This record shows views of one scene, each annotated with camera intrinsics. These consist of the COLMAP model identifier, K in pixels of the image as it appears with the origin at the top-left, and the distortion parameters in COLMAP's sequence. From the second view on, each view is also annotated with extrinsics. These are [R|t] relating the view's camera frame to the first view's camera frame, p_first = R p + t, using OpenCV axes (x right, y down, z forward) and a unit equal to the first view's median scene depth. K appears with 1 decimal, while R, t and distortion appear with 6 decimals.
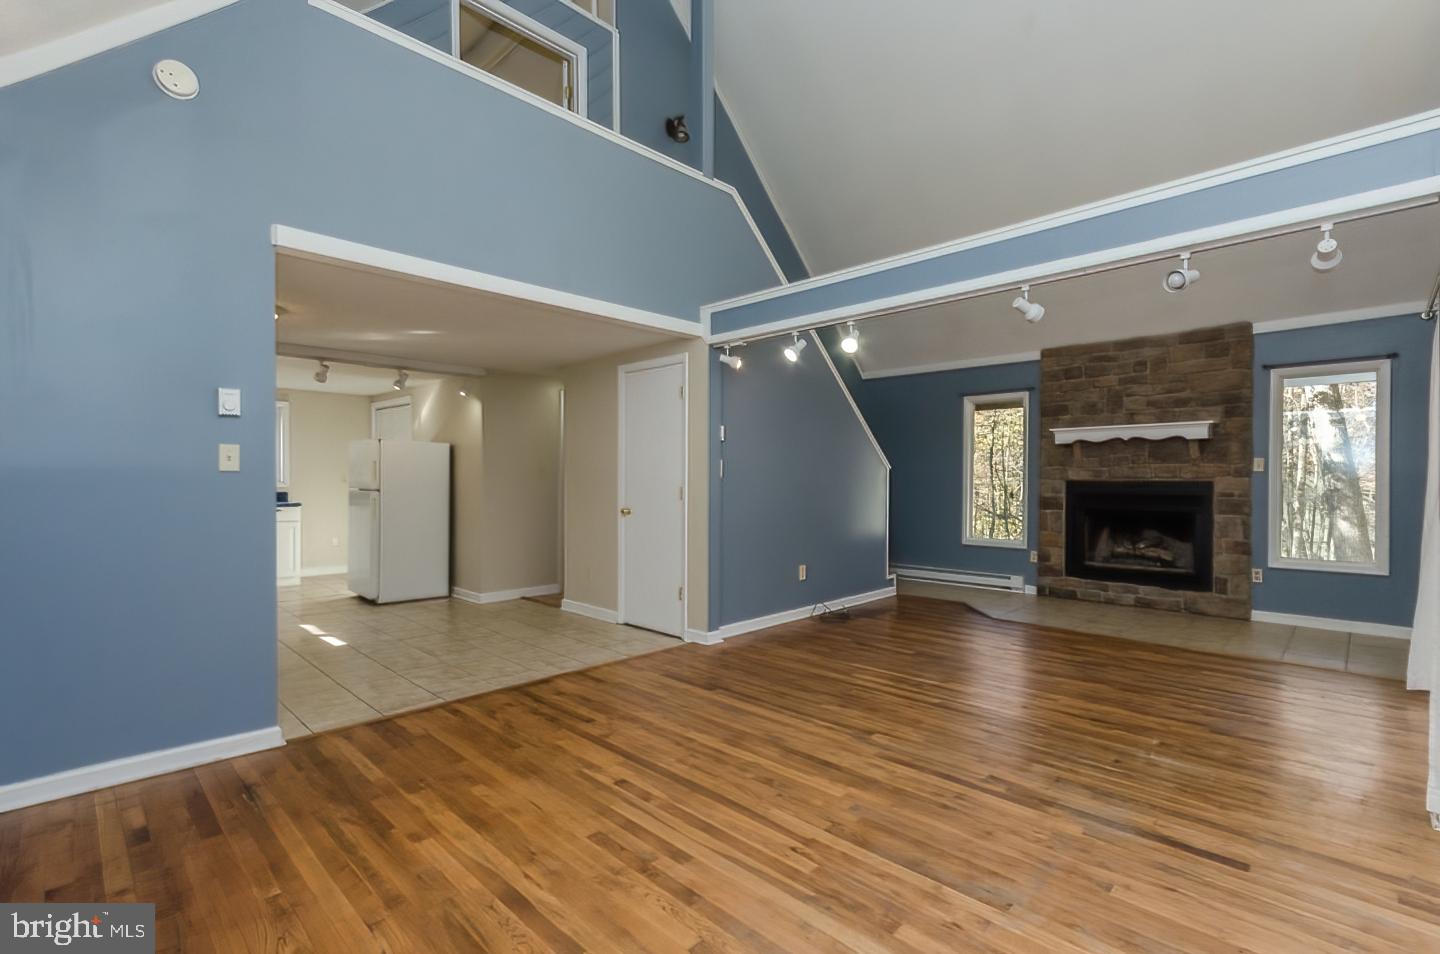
lens RADIAL K [[661.2, 0, 738.7], [0, 661.2, 485.1], [0, 0, 1]] dist [0.013748, 0.000553]
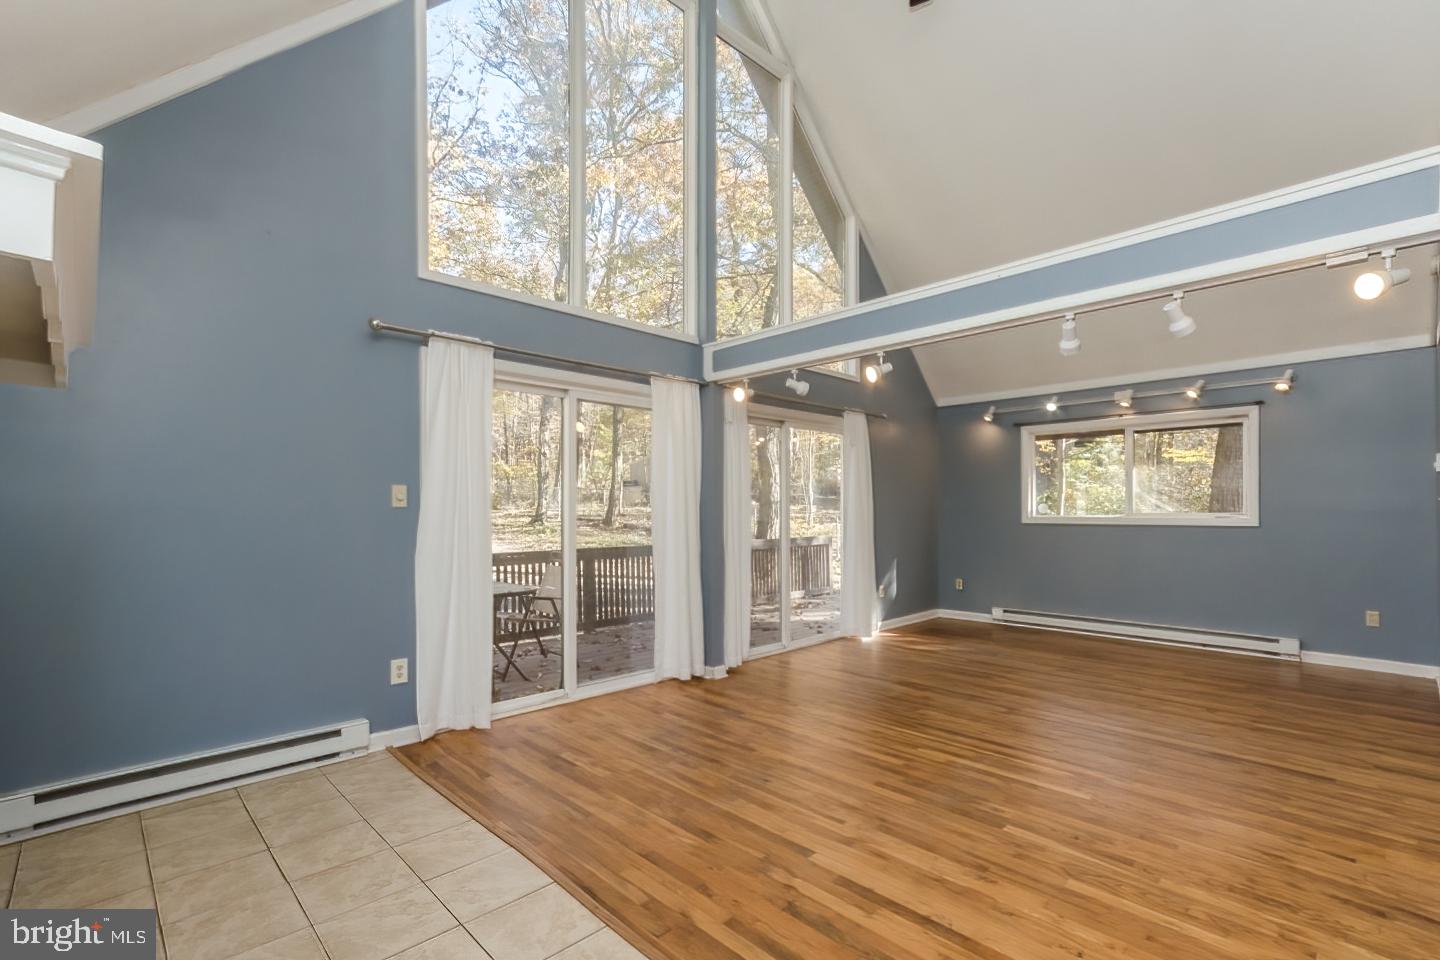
lens RADIAL K [[661.2, 0, 738.7], [0, 661.2, 488.1], [0, 0, 1]] dist [0.013748, 0.000553]
pose [[-0.999911, -0.000316, 0.013354, 0.385831], [-0.000623, 0.999736, -0.022956, -0.018472], [-0.013343, -0.022963, -0.999647, 1.259166]]
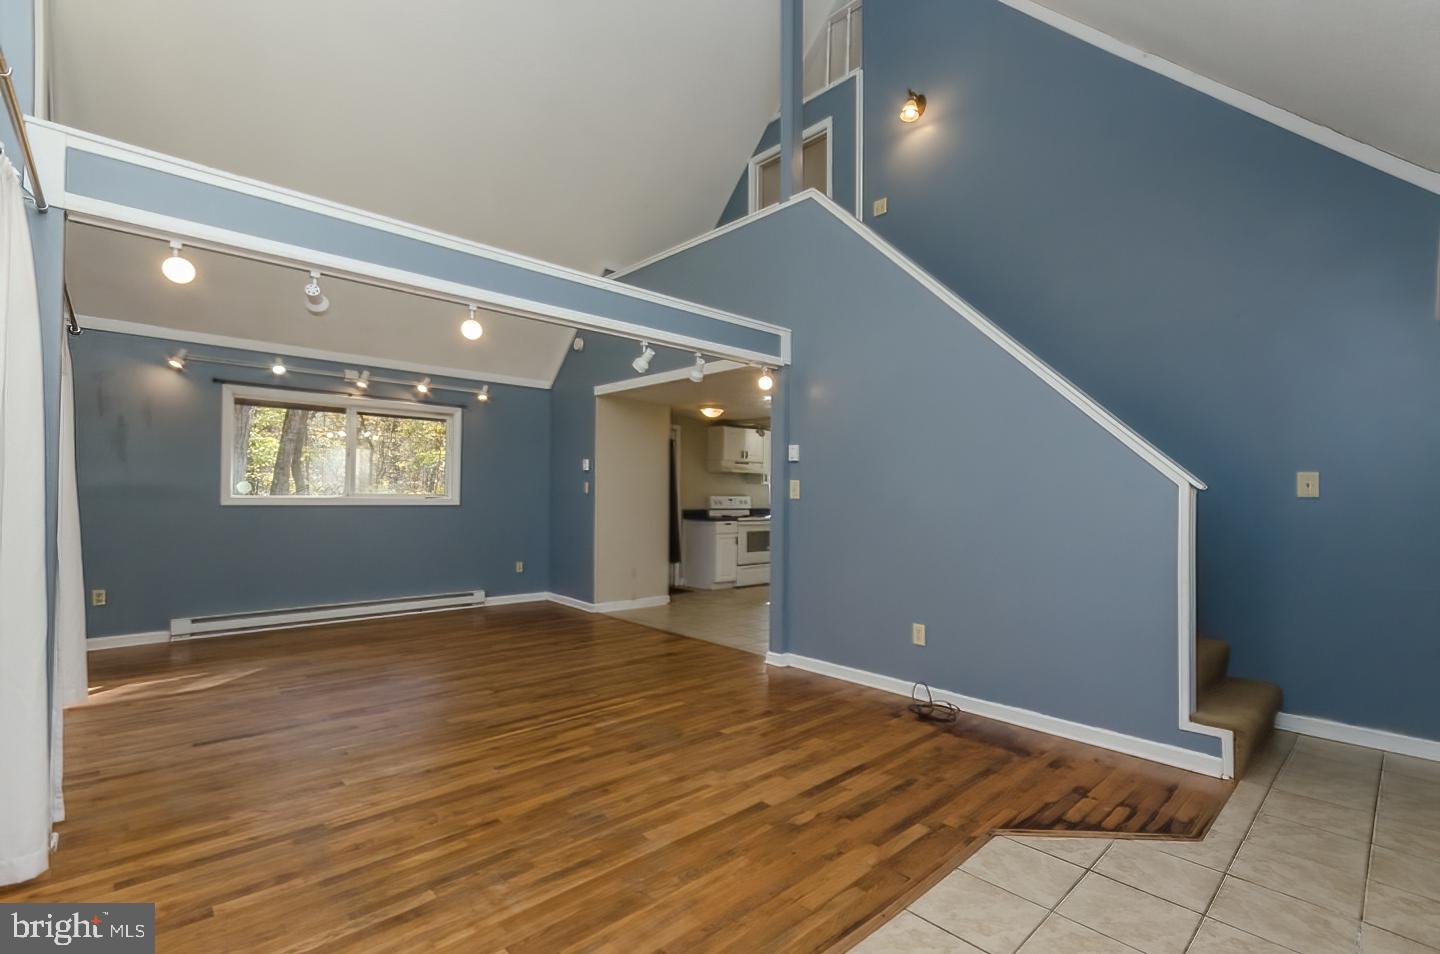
lens RADIAL K [[639.0, 0, 753.0], [0, 639.0, 511.3], [0, 0, 1]] dist [0.002586, 0.000254]
pose [[-0.025521, 0.021536, -0.999442, 0.790290], [-0.022799, 0.999495, 0.022120, -0.013631], [0.999414, 0.023351, -0.025017, 0.835346]]
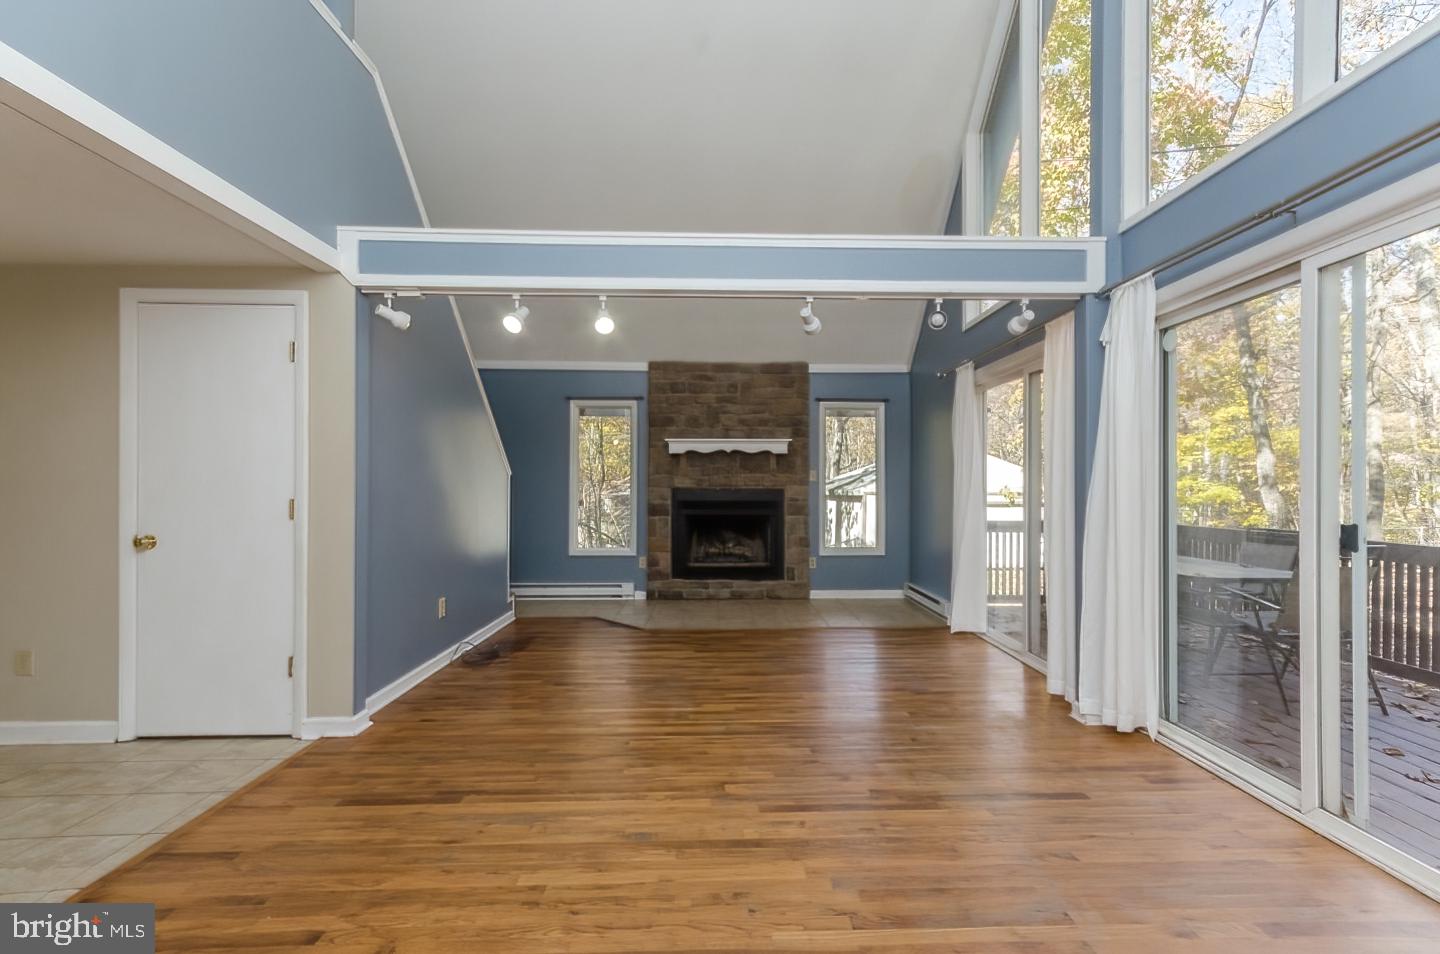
lens RADIAL K [[658.0, 0, 743.6], [0, 658.0, 489.8], [0, 0, 1]] dist [0.001703, 0.000447]
pose [[0.695561, -0.003342, 0.718459, -0.208616], [0.006113, 0.999981, -0.001266, -0.002627], [-0.718441, 0.005273, 0.695568, 0.212905]]
